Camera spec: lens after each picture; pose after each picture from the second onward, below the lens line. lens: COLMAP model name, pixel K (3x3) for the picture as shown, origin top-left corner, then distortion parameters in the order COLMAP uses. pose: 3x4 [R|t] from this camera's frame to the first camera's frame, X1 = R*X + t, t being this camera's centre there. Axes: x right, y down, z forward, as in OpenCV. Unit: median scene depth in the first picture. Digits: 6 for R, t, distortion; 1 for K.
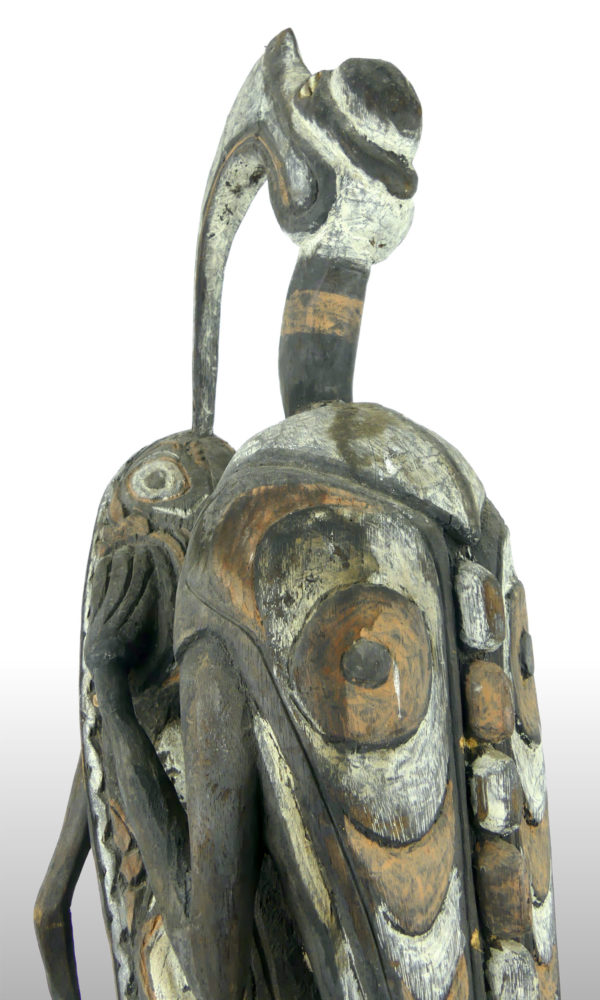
lens RADIAL K [[788.7, 0, 300.0], [0, 788.7, 500.0], [0, 0, 1]] dist [-0.019583, 0.004550]
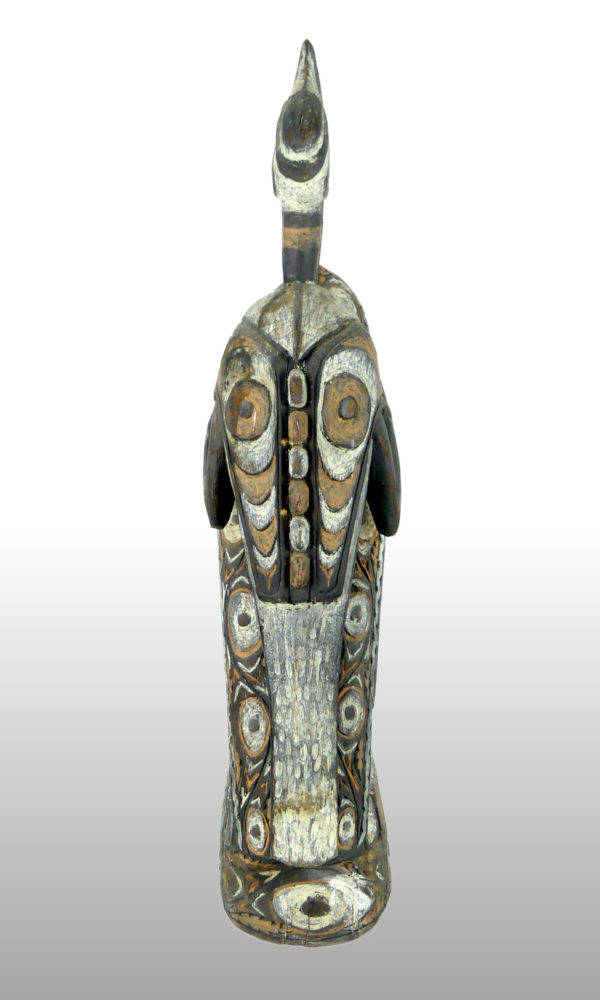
lens RADIAL K [[1113.8, 0, 301.3], [0, 1113.8, 484.5], [0, 0, 1]] dist [-0.009875, -0.007749]
pose [[0.772174, 0.105534, -0.626586, 2.513496], [0.096168, 0.955341, 0.279418, -0.559764], [0.628092, -0.276017, 0.727540, -1.619520]]
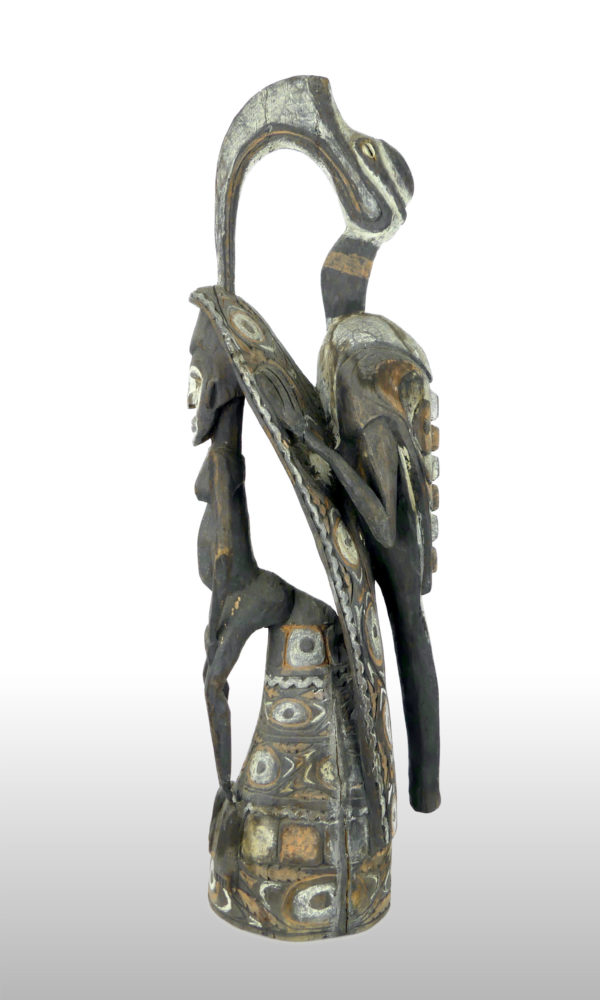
lens RADIAL K [[1113.8, 0, 301.3], [0, 1113.8, 484.5], [0, 0, 1]] dist [-0.009875, -0.007749]
pose [[0.569413, -0.077959, 0.818346, -3.479227], [-0.169986, 0.962811, 0.209999, -0.366285], [-0.804284, -0.258684, 0.534986, -0.873028]]
